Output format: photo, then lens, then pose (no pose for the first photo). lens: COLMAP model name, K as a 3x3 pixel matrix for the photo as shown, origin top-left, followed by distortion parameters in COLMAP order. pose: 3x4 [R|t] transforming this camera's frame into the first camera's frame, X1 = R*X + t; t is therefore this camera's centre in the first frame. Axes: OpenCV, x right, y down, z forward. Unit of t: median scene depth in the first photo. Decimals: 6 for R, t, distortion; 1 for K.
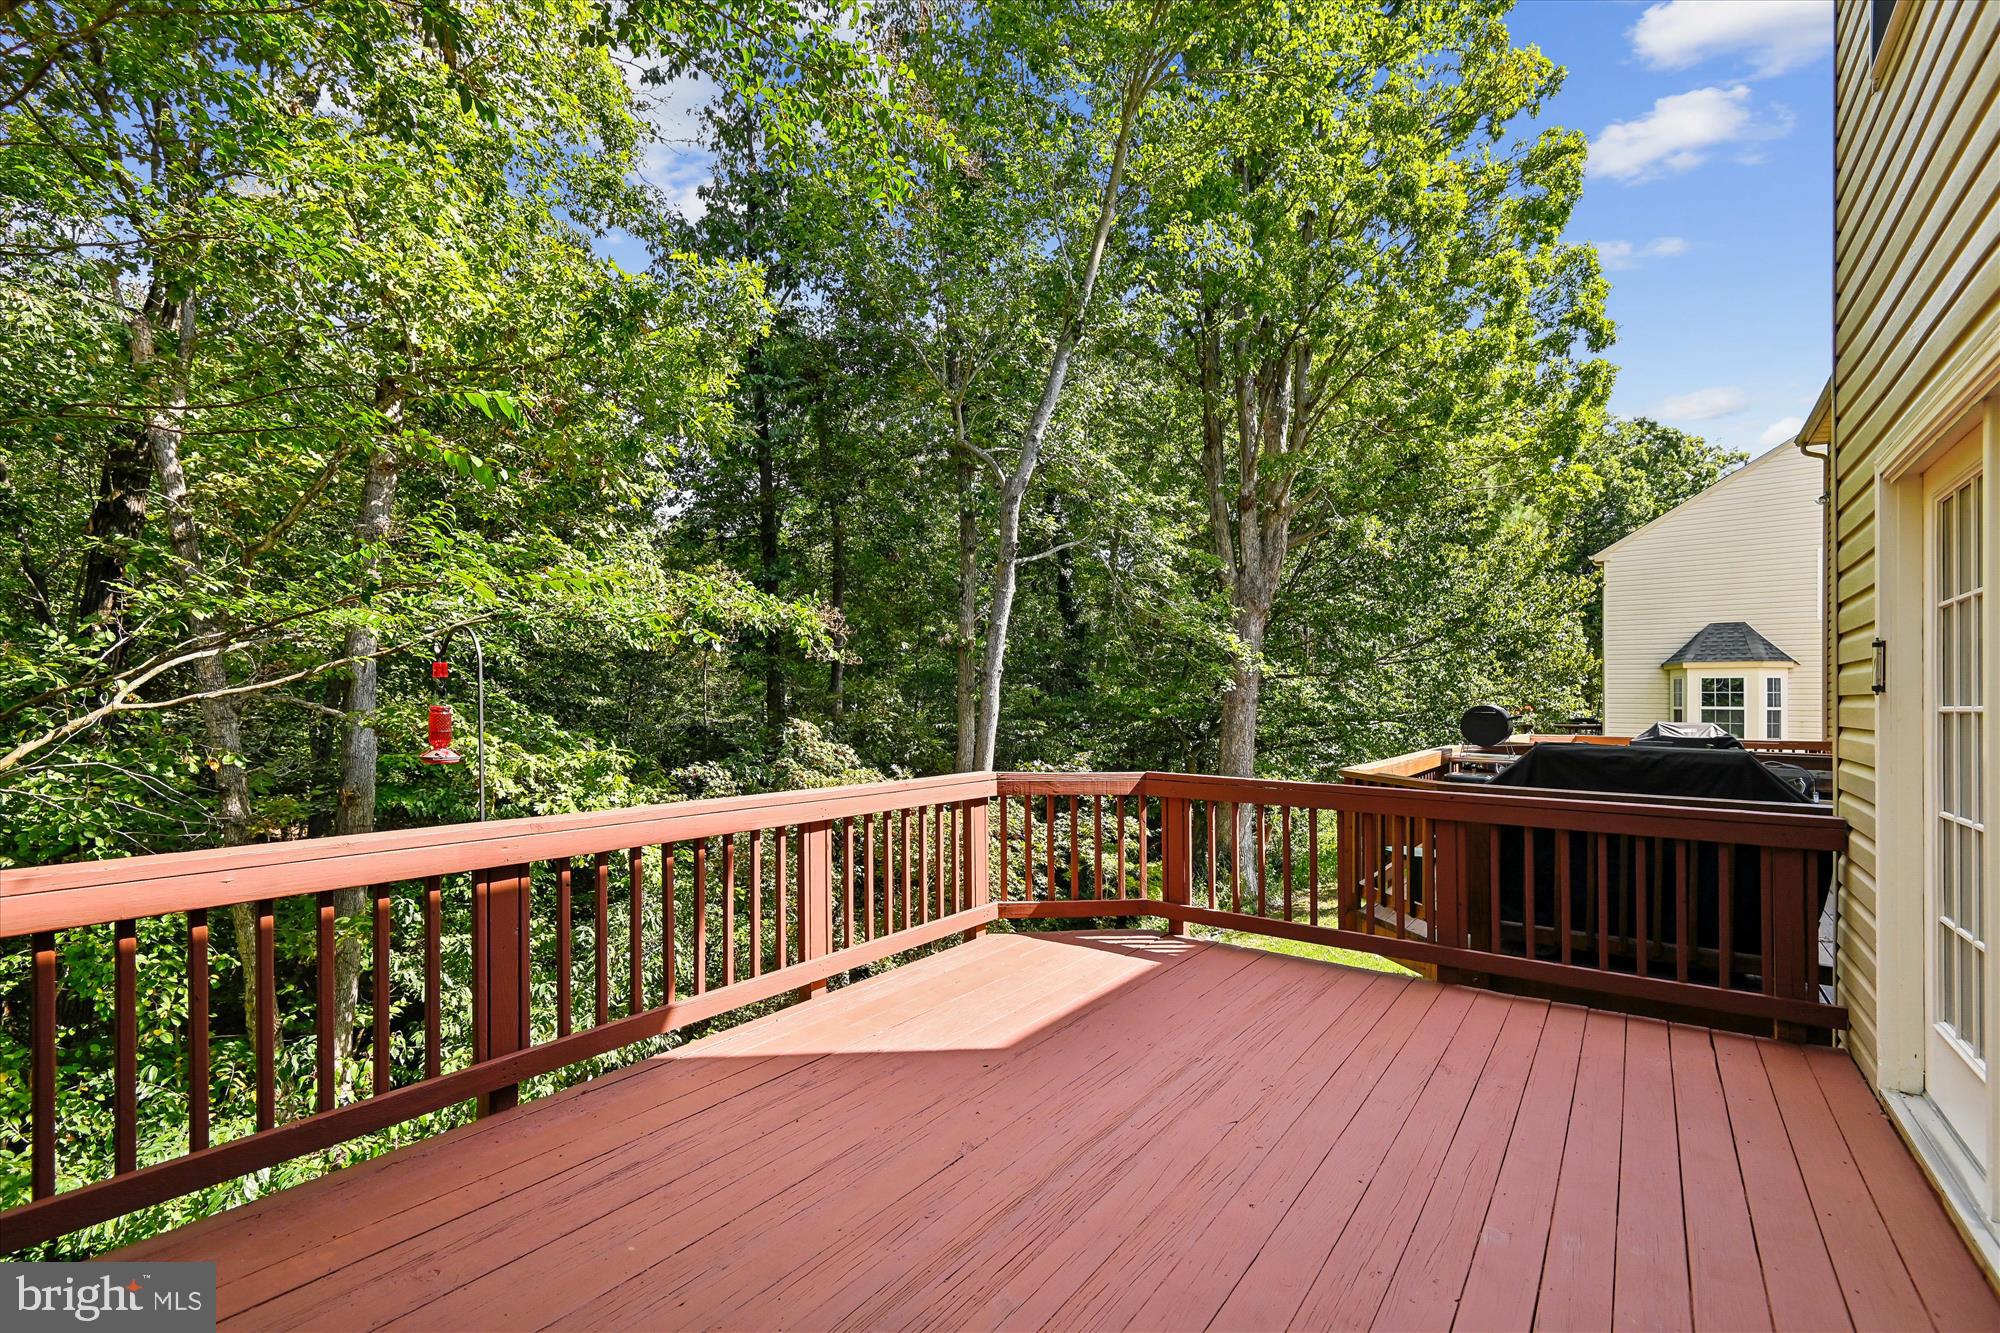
lens RADIAL K [[948.6, 0, 1000.7], [0, 948.6, 751.1], [0, 0, 1]] dist [0.000157, -0.000033]
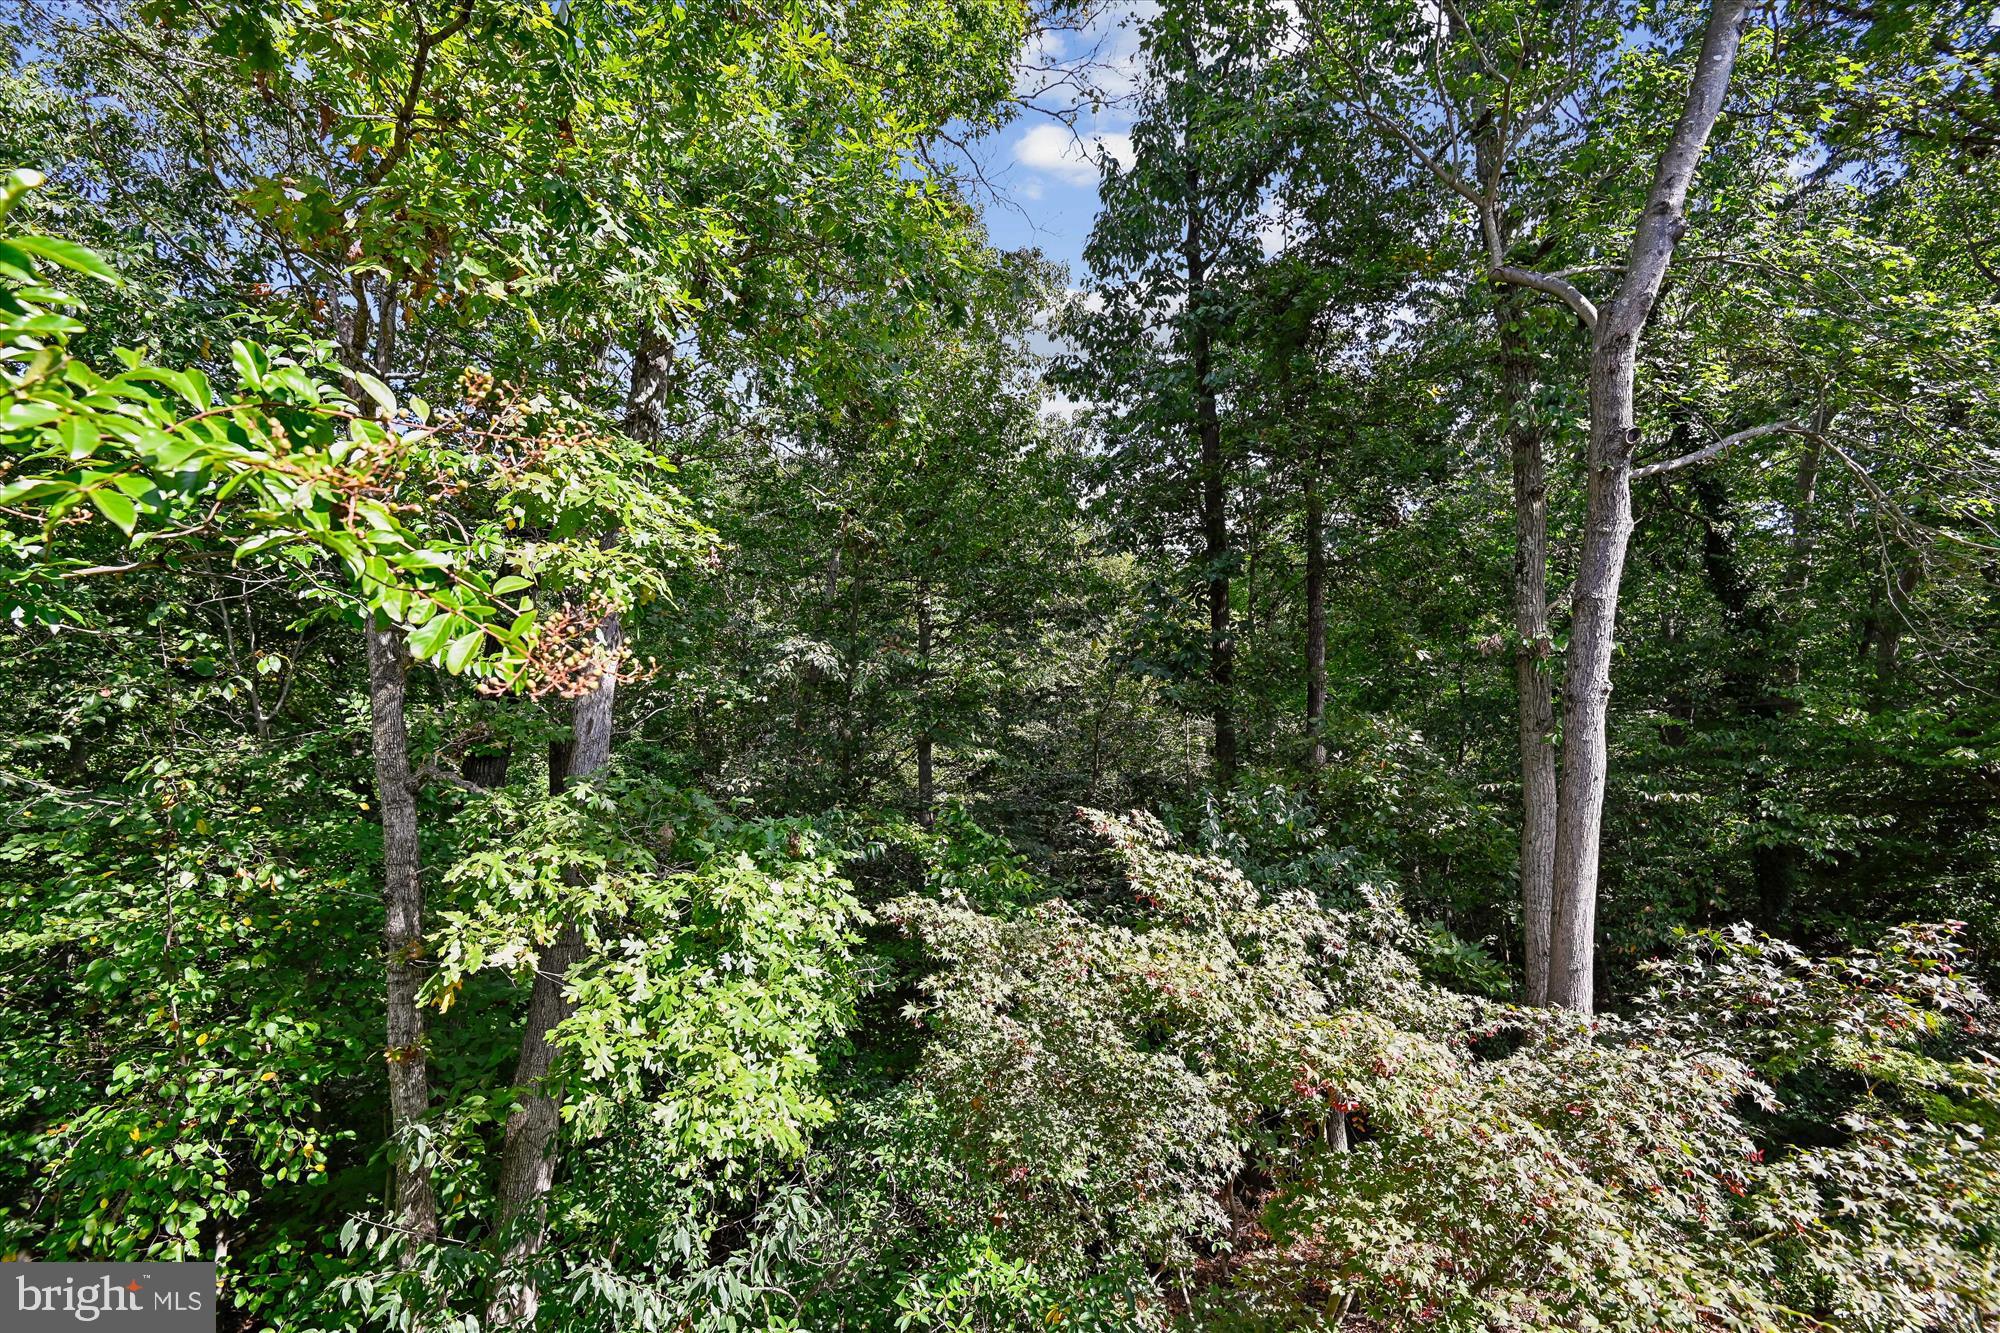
lens RADIAL K [[922.9, 0, 993.2], [0, 922.9, 690.3], [0, 0, 1]] dist [0.001225, -0.000108]
pose [[0.834769, -0.046164, -0.548661, -0.002262], [-0.008388, 0.995297, -0.096505, -0.027946], [0.550536, 0.085162, 0.830456, 0.330137]]
